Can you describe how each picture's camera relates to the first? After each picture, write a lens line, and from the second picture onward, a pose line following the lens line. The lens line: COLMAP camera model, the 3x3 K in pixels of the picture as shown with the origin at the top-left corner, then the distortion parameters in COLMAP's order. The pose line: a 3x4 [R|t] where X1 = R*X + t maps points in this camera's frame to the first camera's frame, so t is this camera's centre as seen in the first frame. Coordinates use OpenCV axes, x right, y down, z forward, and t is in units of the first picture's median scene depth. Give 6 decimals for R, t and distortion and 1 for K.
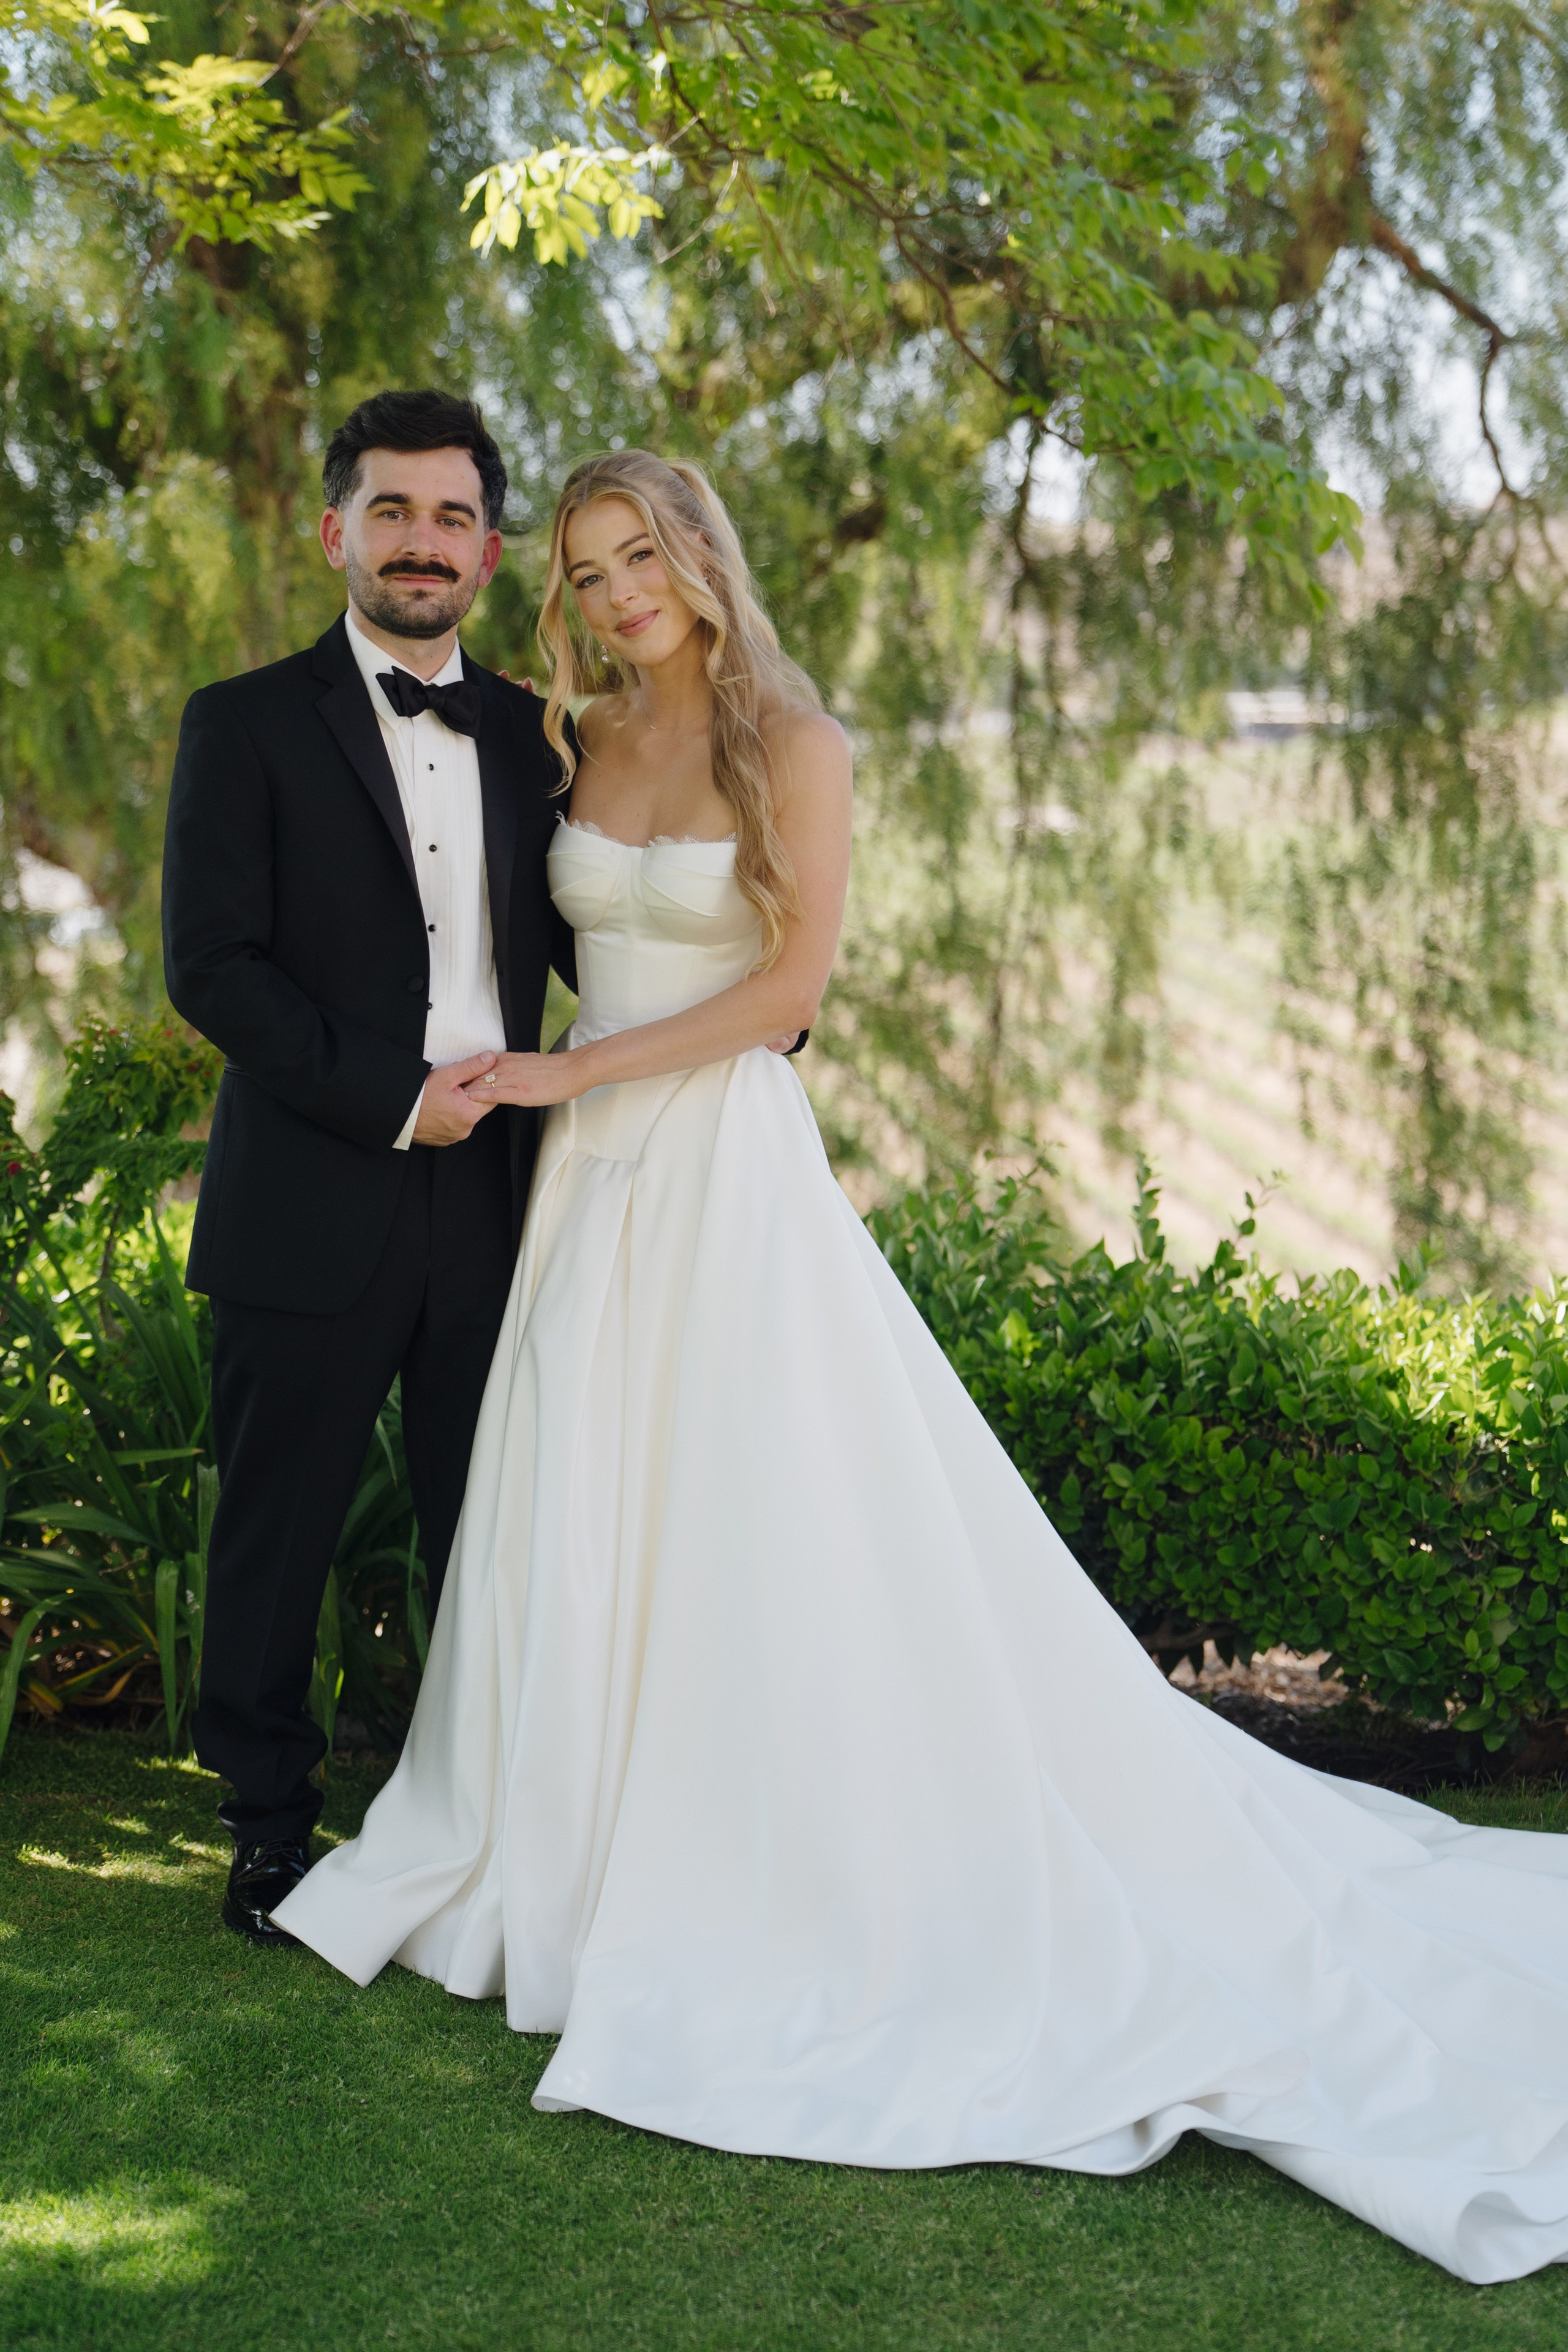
lens RADIAL K [[3438.6, 0, 728.2], [0, 3438.6, 1102.1], [0, 0, 1]] dist [0.150720, 0.014106]
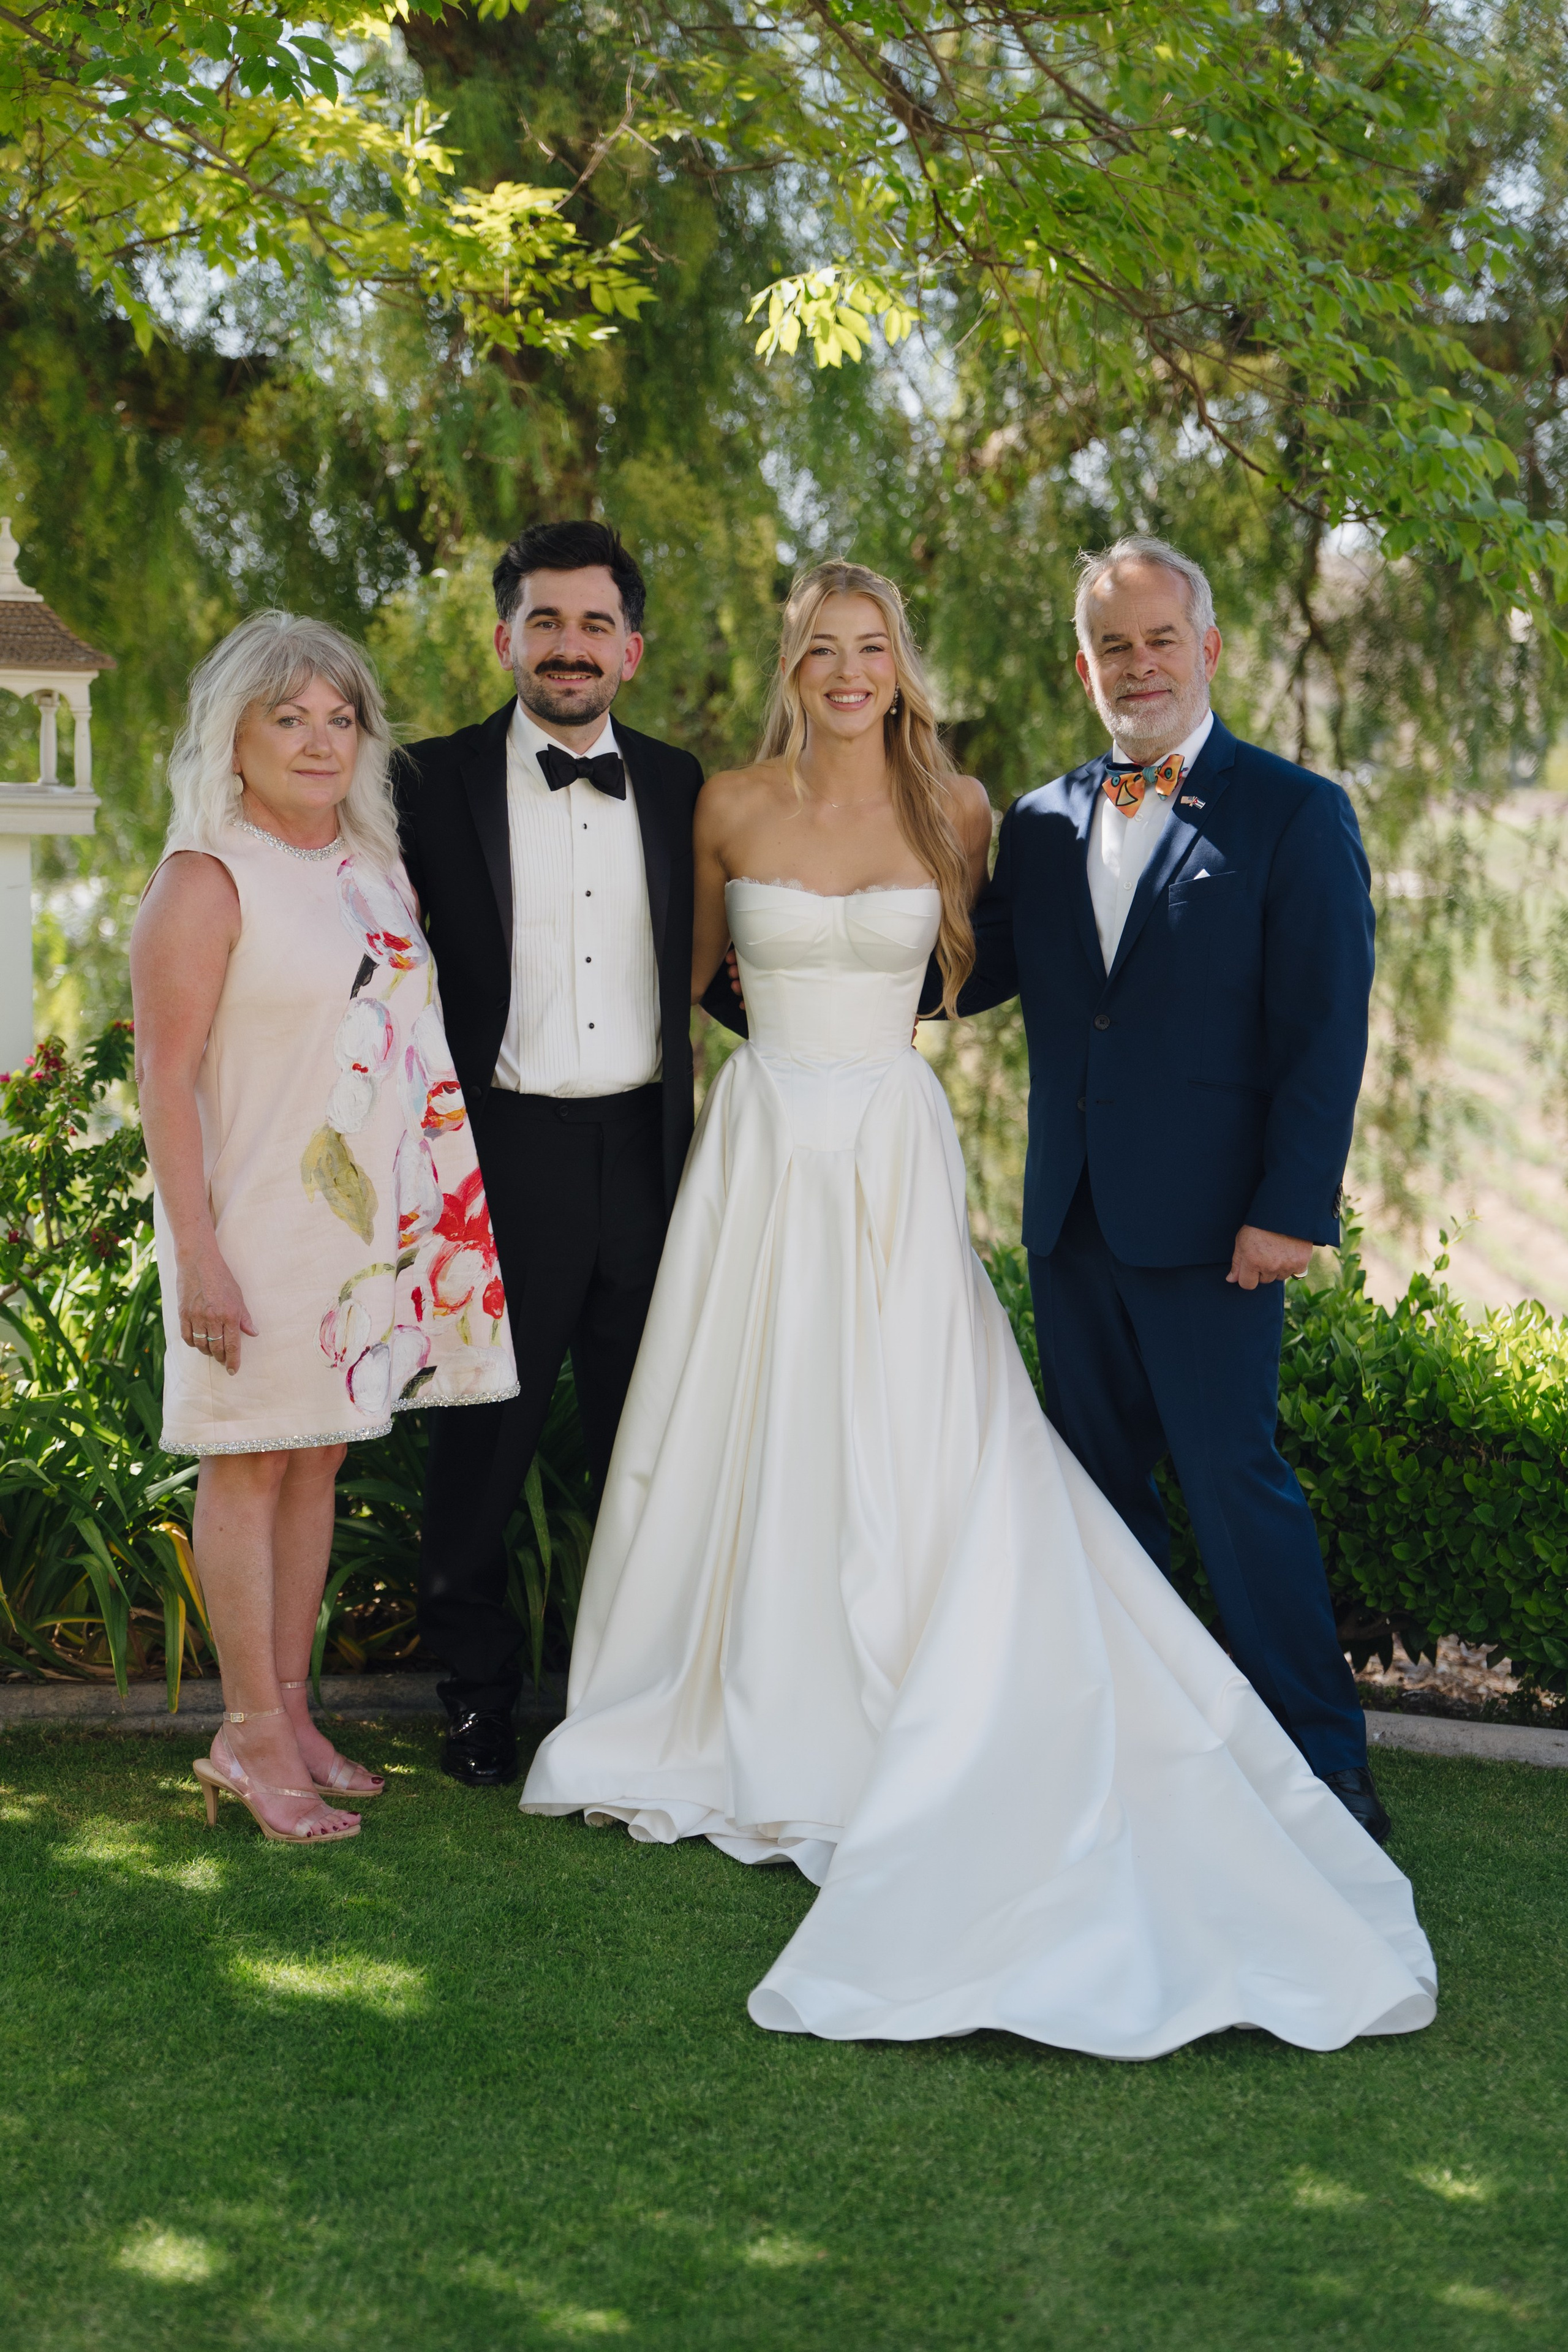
lens RADIAL K [[3621.1, 0, 744.8], [0, 3621.1, 1231.8], [0, 0, 1]] dist [0.193120, -0.090934]
pose [[0.996679, 0.012975, -0.080385, 0.026628], [-0.011882, 0.999830, 0.014071, 0.014428], [0.080554, -0.013069, 0.996665, -0.178525]]
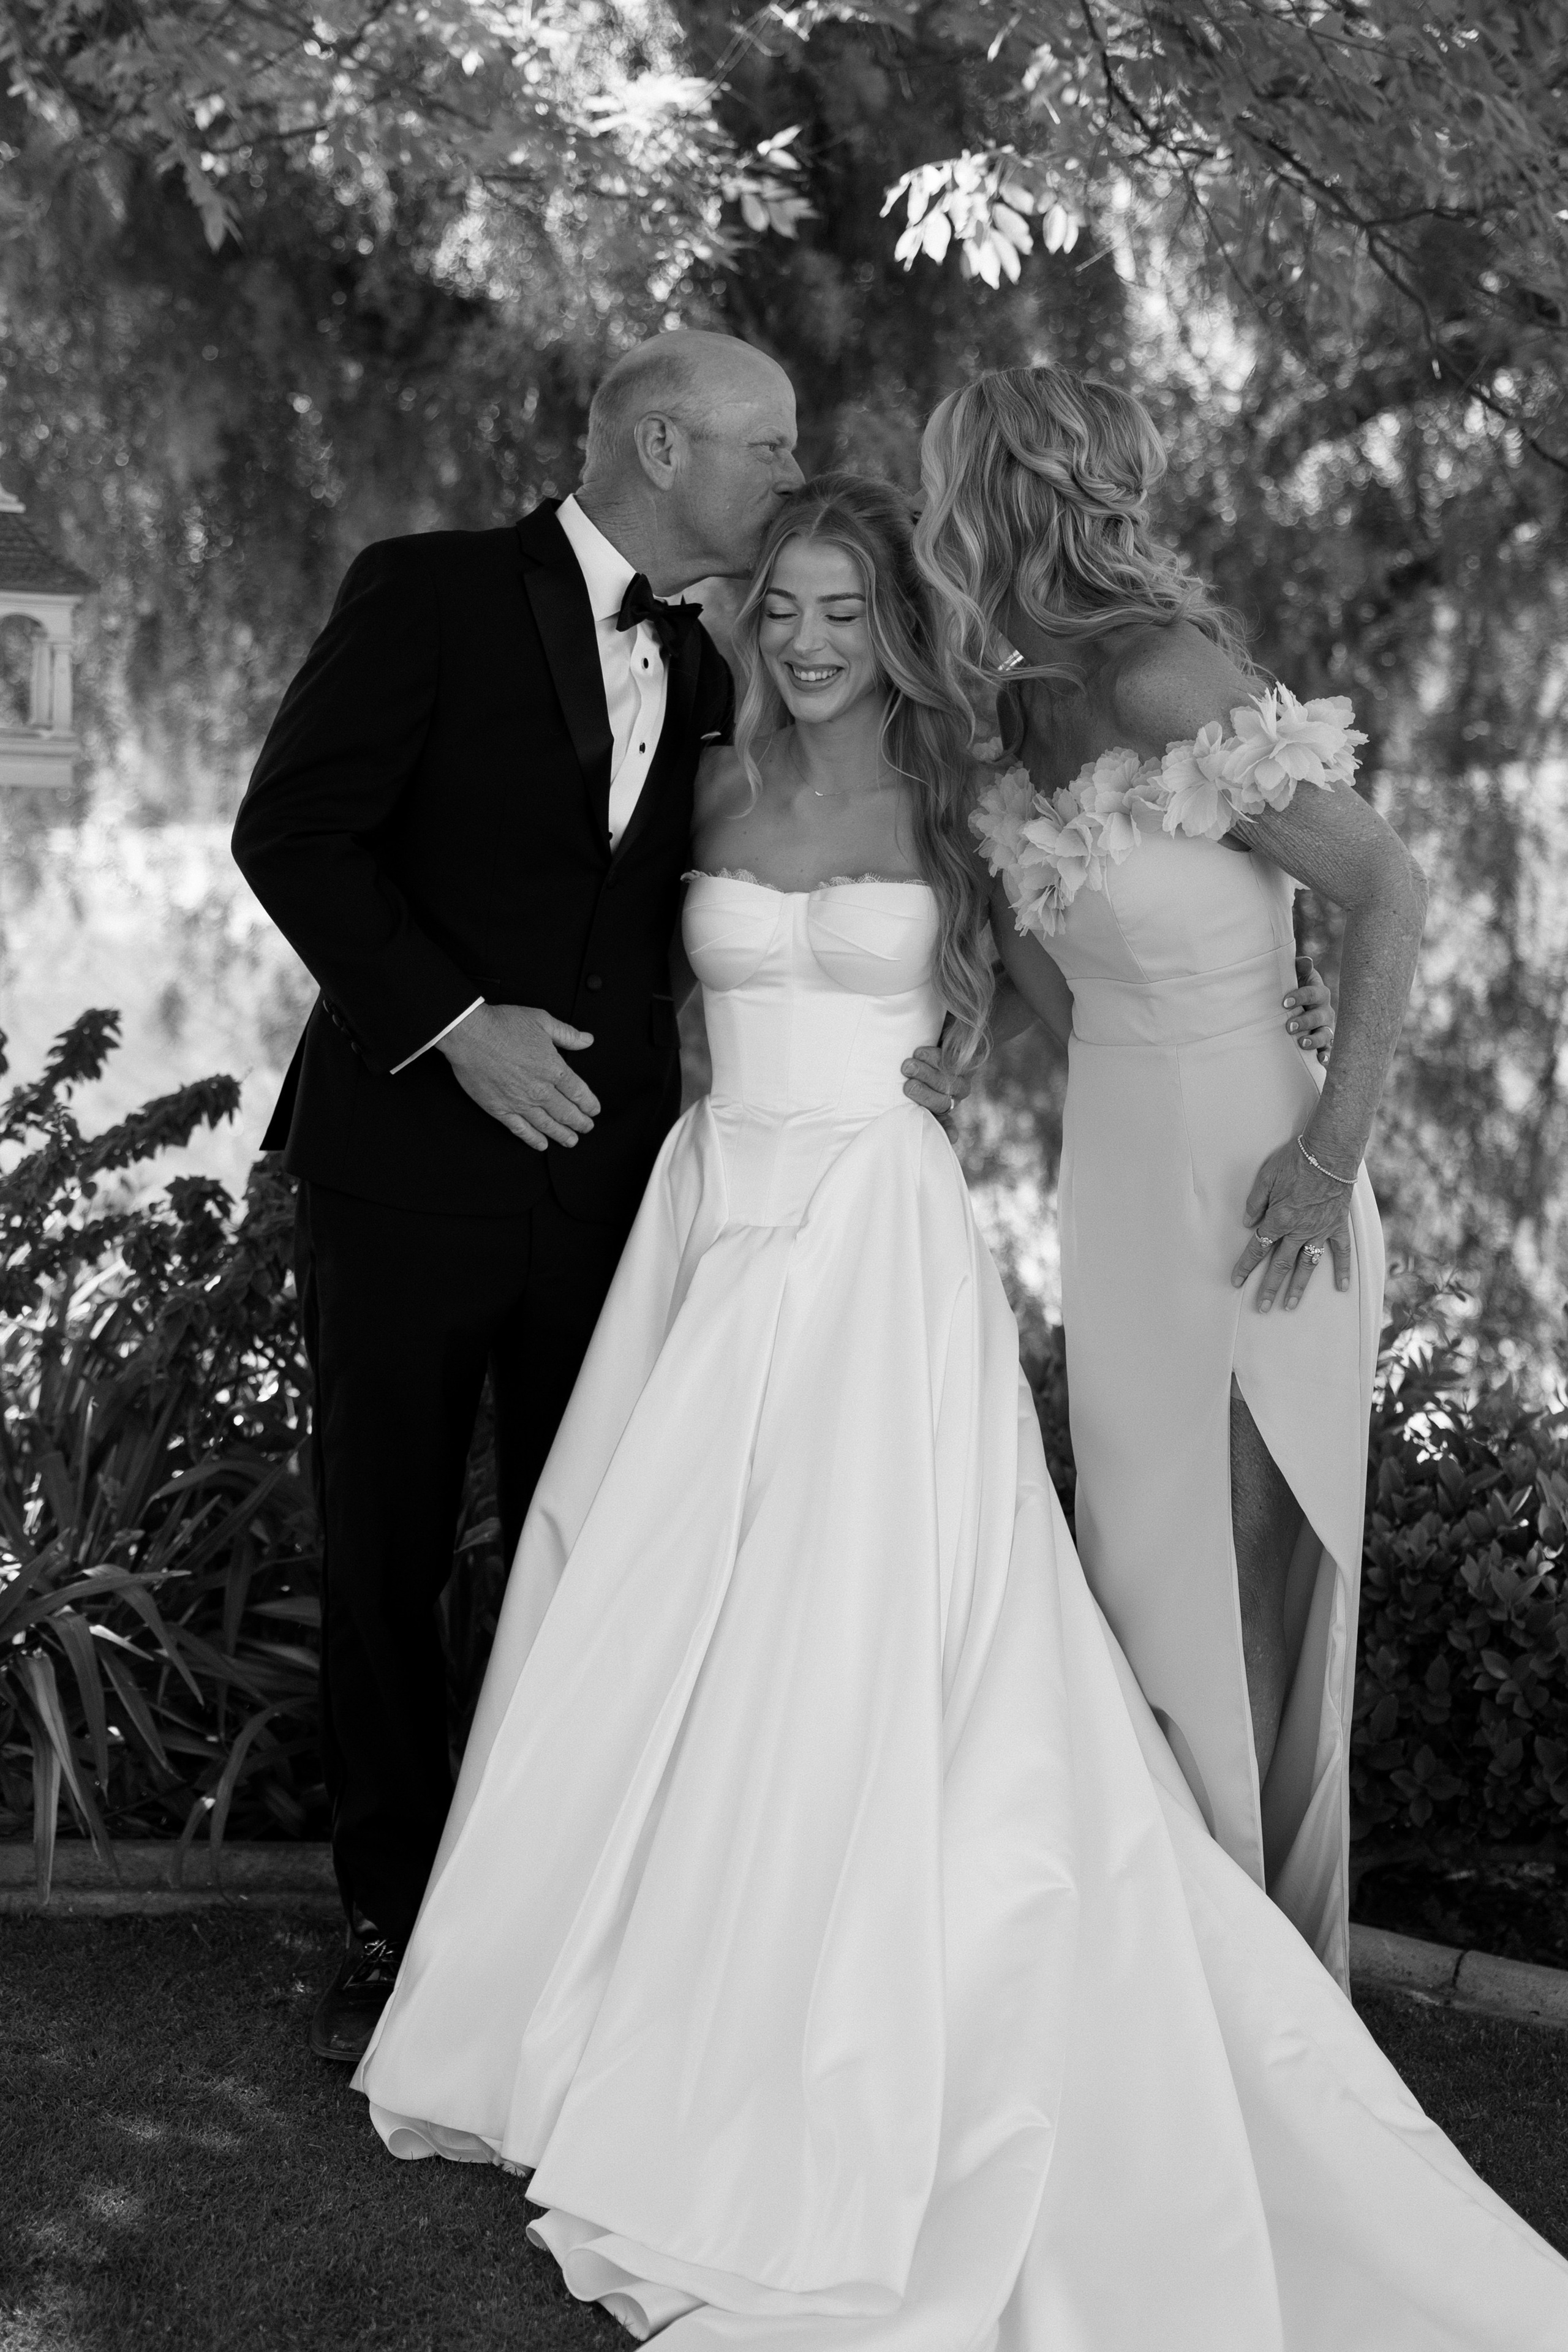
lens RADIAL K [[3253.3, 0, 790.3], [0, 3253.3, 1060.0], [0, 0, 1]] dist [0.099067, -0.015496]
pose [[0.983485, 0.053963, -0.172755, 0.073000], [-0.056360, 0.998370, -0.008995, -0.025528], [0.171988, 0.018583, 0.984924, 0.156281]]
